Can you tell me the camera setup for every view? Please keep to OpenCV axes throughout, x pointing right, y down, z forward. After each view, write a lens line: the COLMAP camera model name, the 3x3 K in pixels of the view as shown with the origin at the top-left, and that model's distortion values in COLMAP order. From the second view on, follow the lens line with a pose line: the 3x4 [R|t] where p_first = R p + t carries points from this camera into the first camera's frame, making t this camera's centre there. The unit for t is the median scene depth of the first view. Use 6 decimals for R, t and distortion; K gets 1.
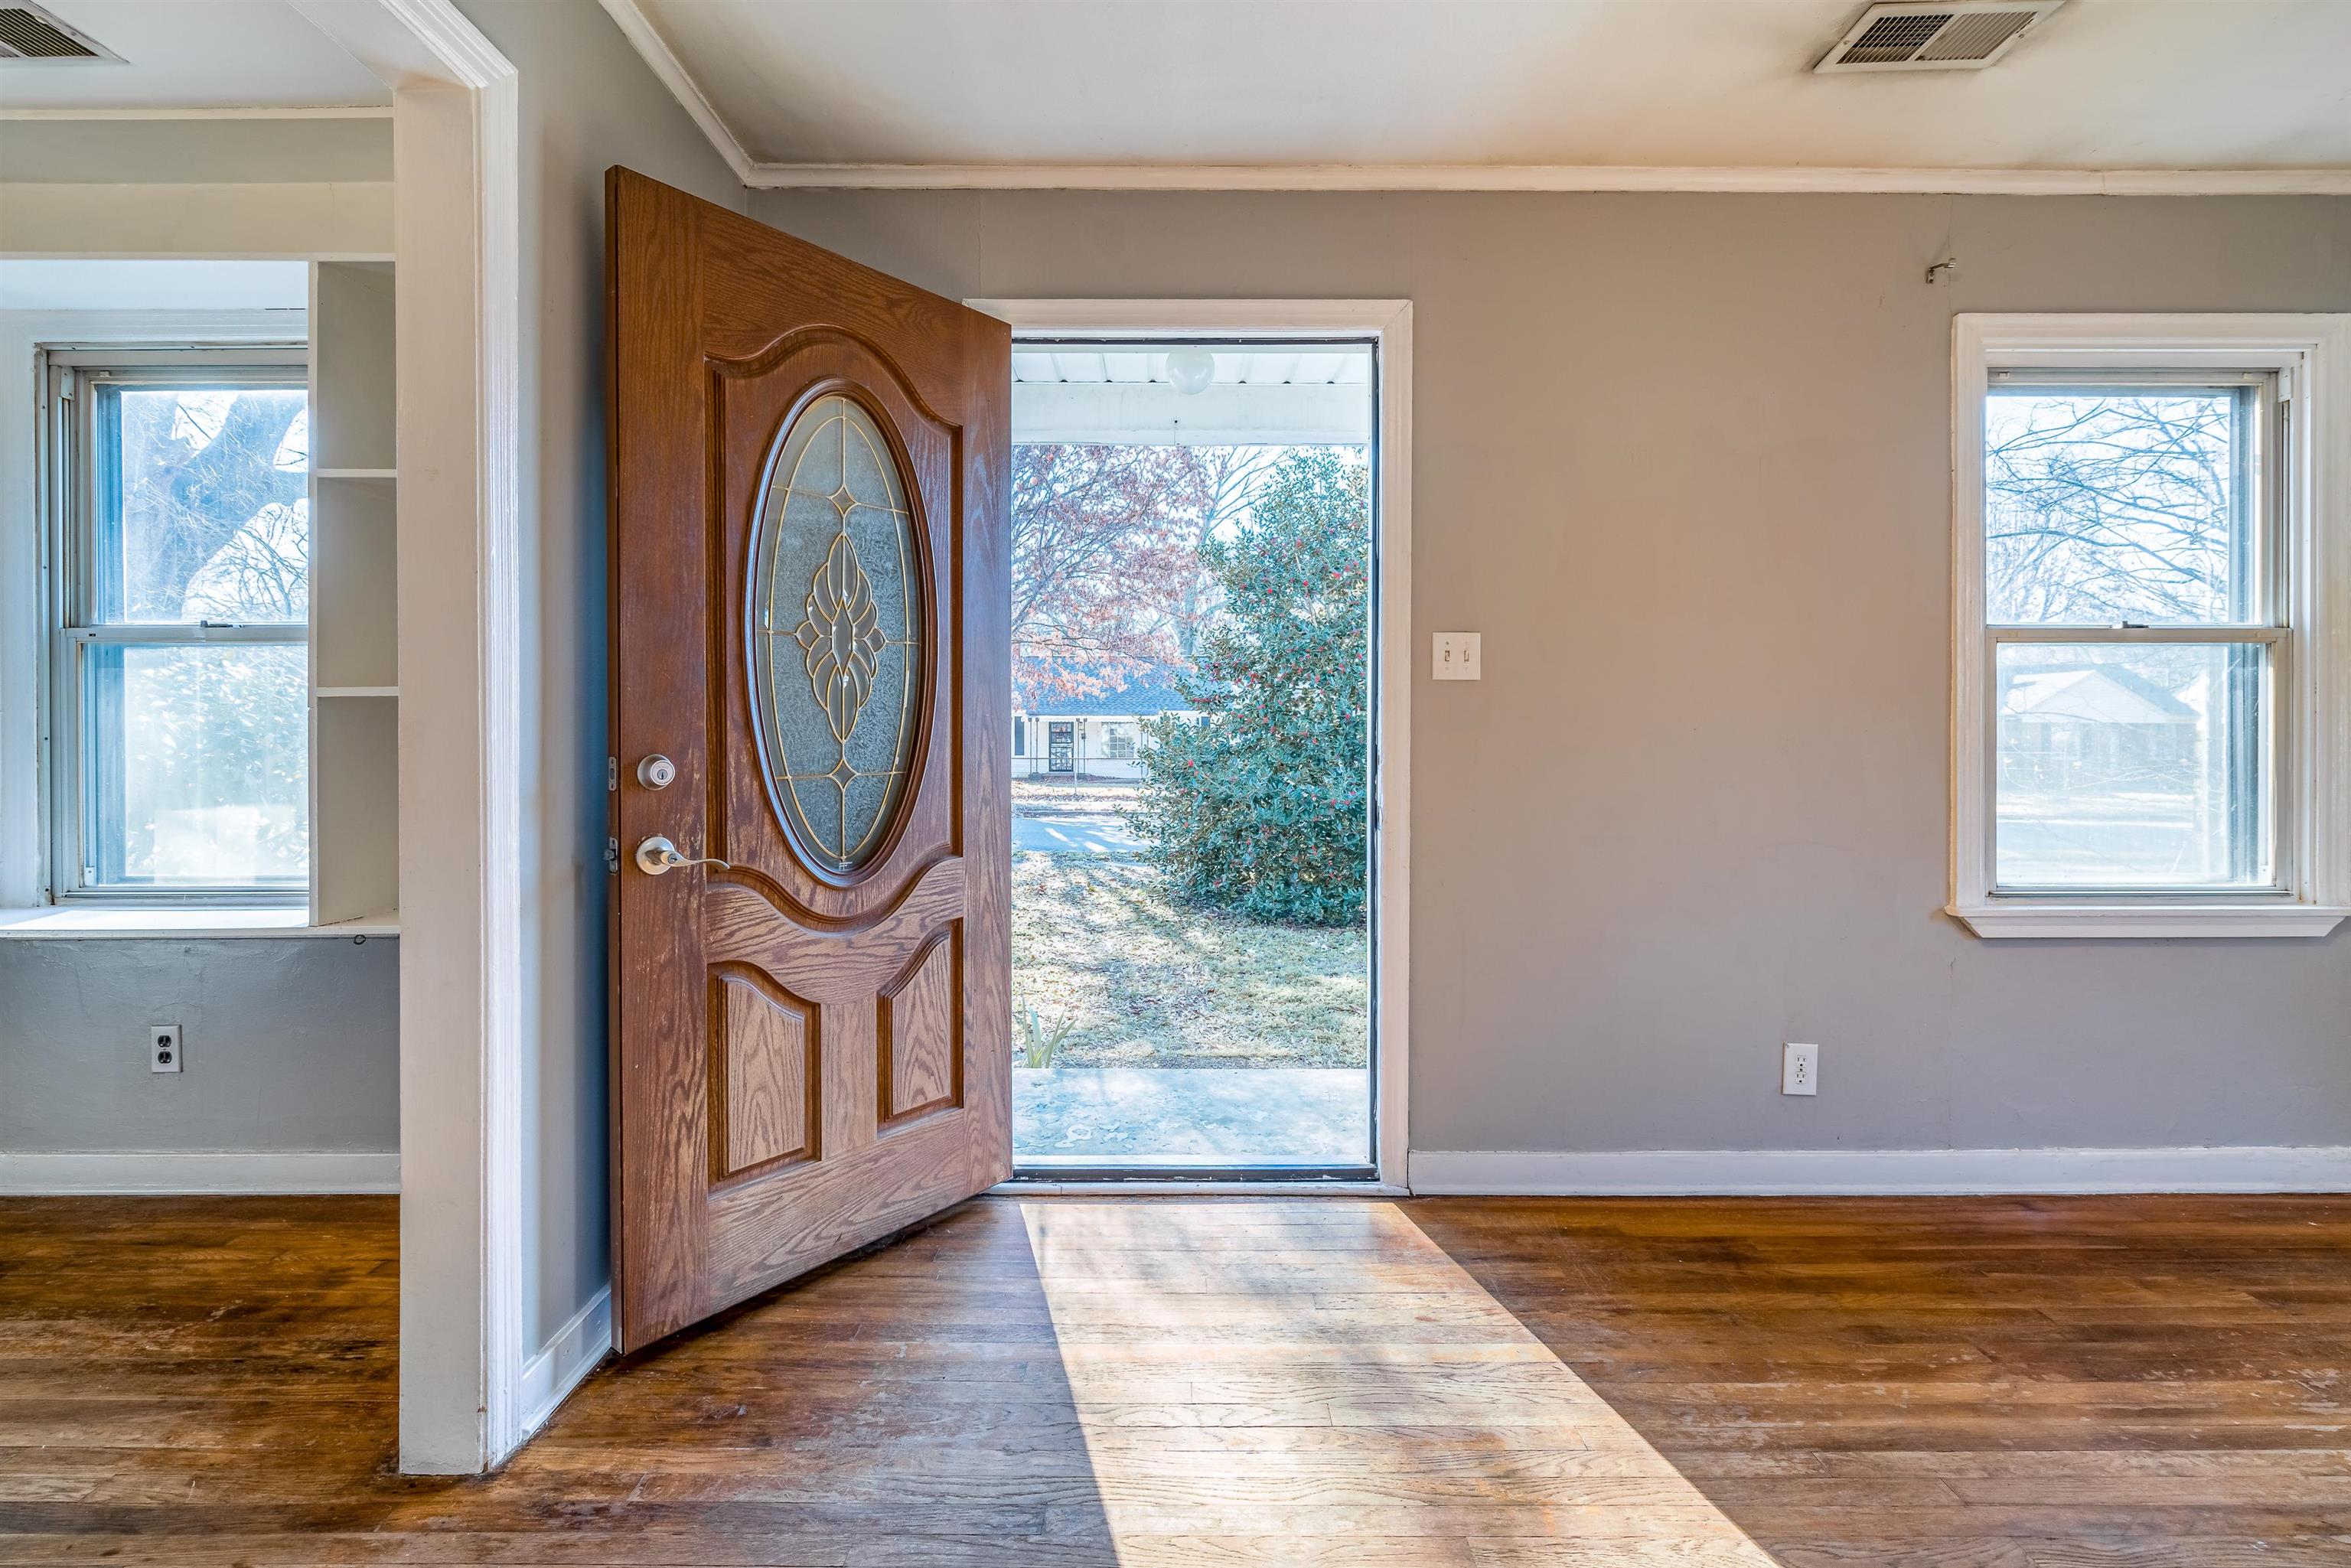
lens RADIAL K [[1071.4, 0, 1171.3], [0, 1071.4, 736.7], [0, 0, 1]] dist [-0.006762, 0.002654]
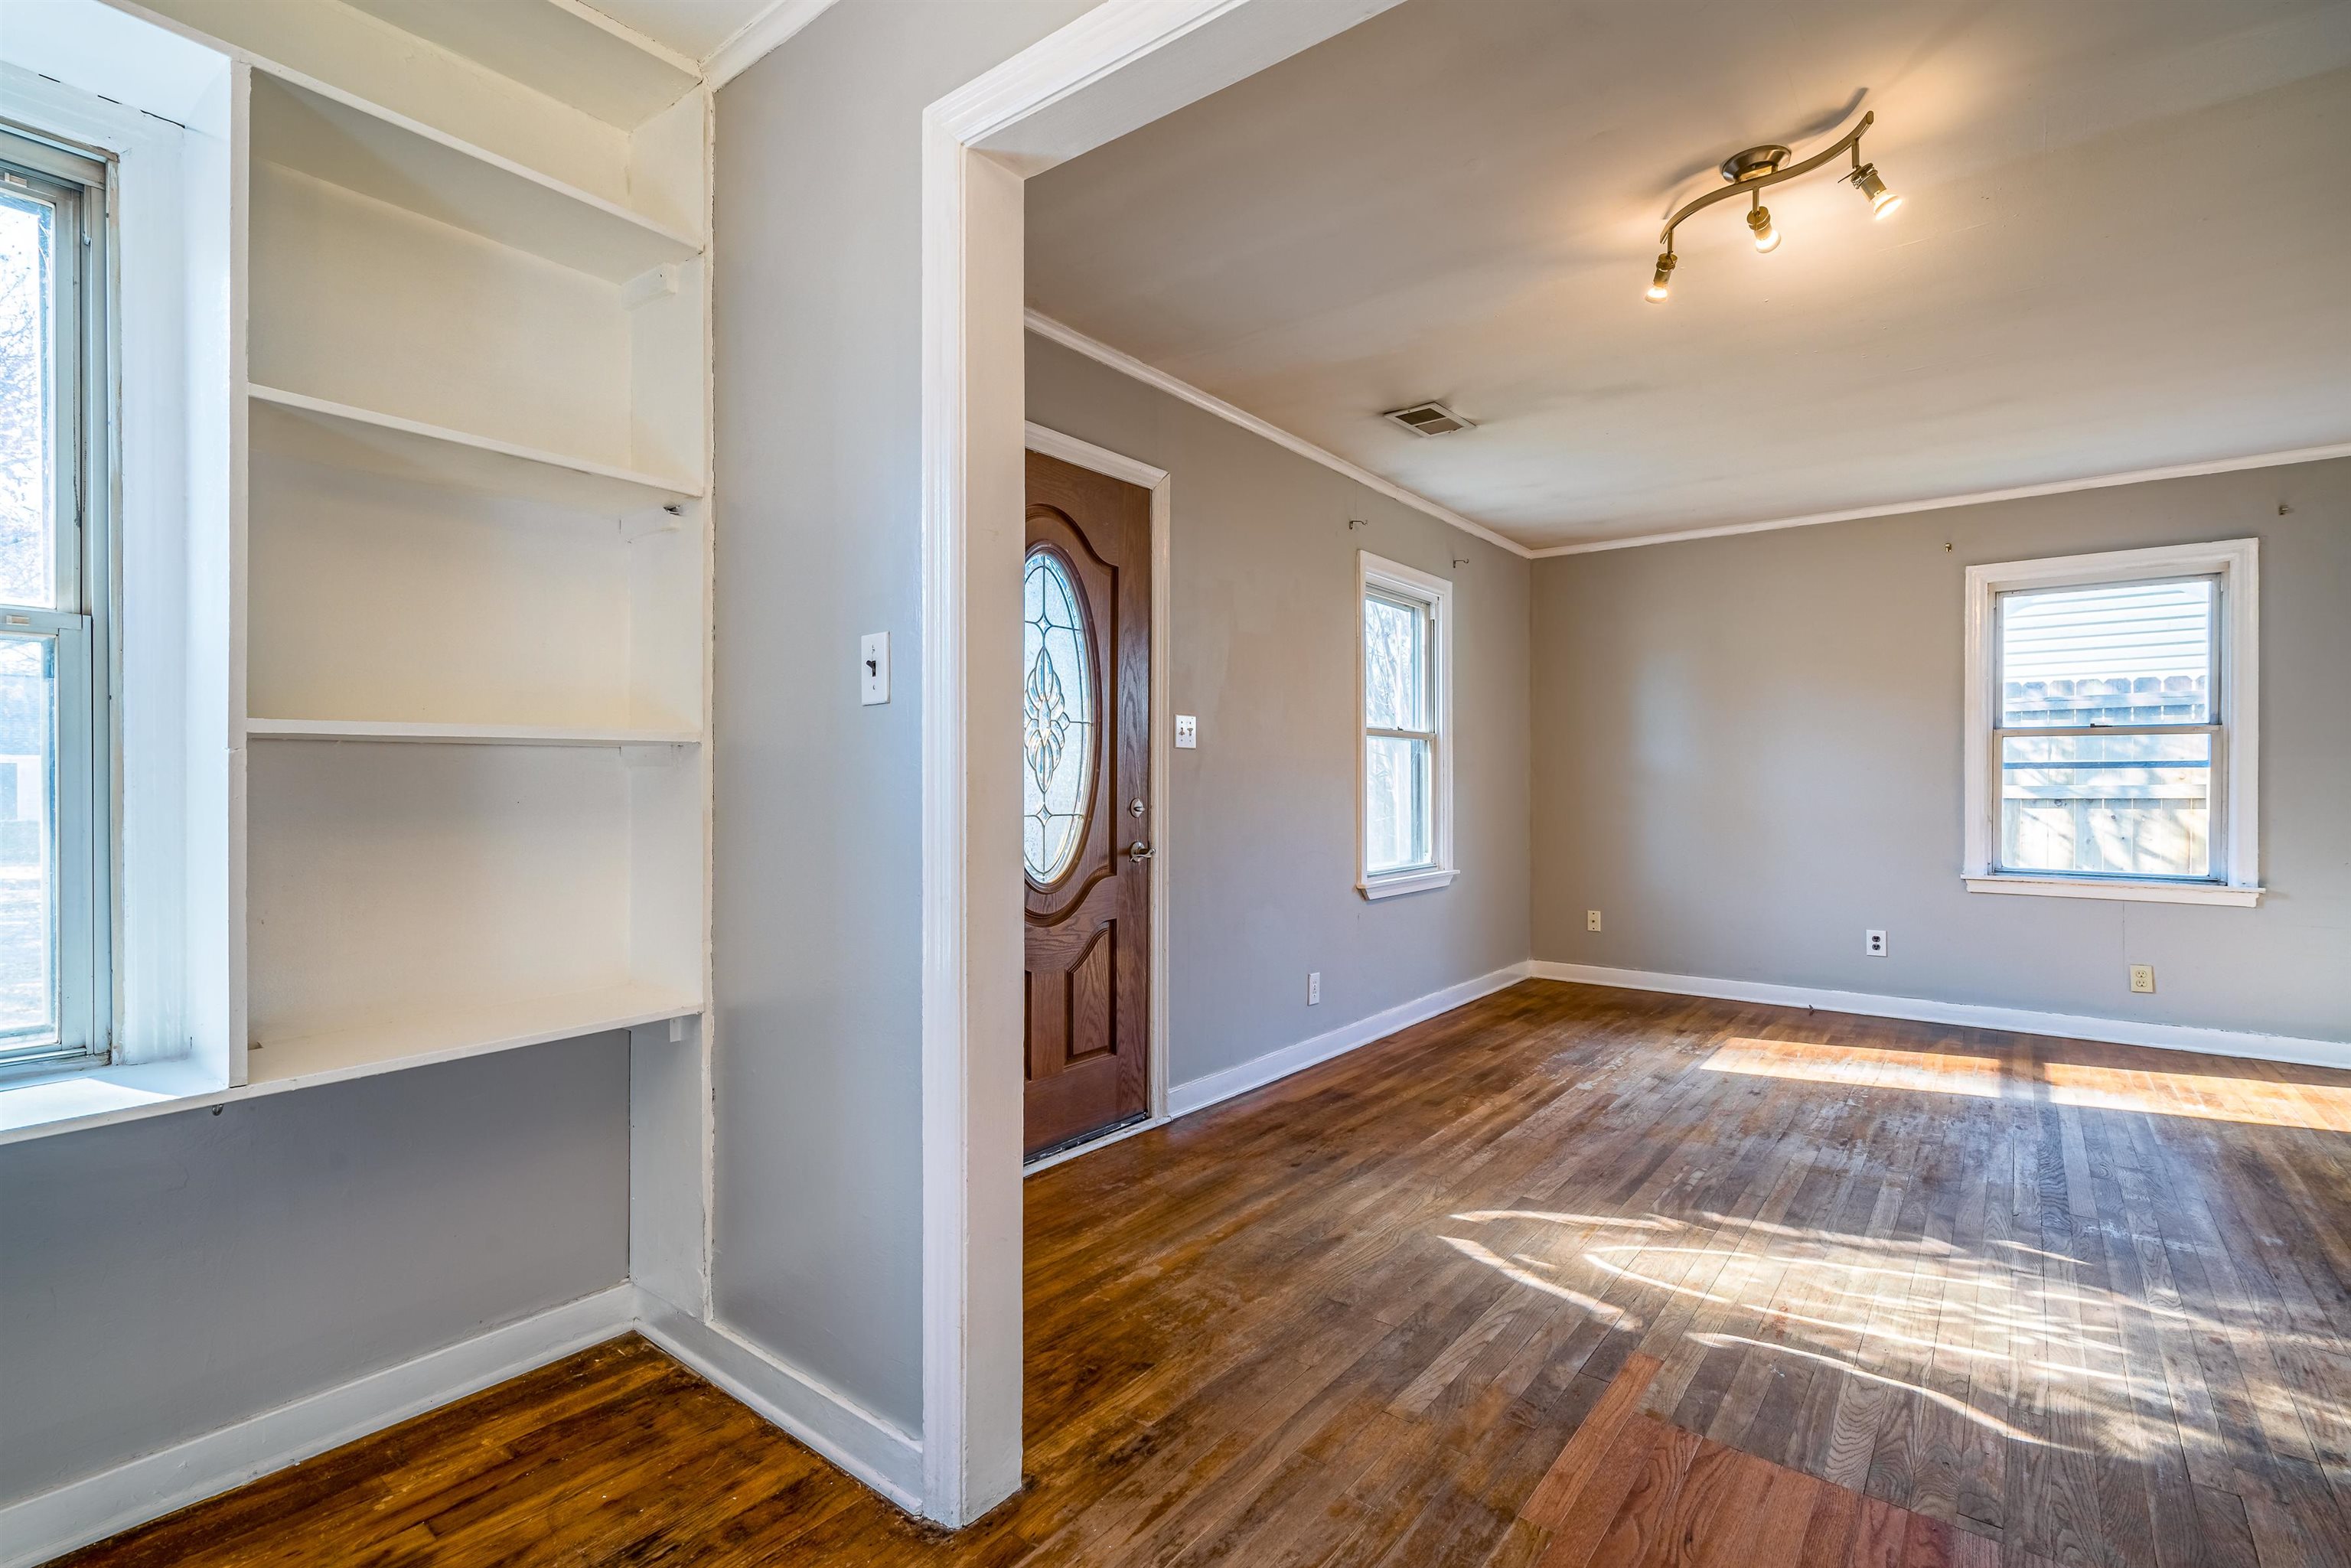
lens RADIAL K [[1071.4, 0, 1171.0], [0, 1071.4, 789.9], [0, 0, 1]] dist [-0.006762, 0.002654]
pose [[0.623415, -0.003974, 0.781881, -0.959918], [0.003488, 0.999991, 0.002301, -0.001868], [-0.781883, 0.001293, 0.623424, 0.154254]]
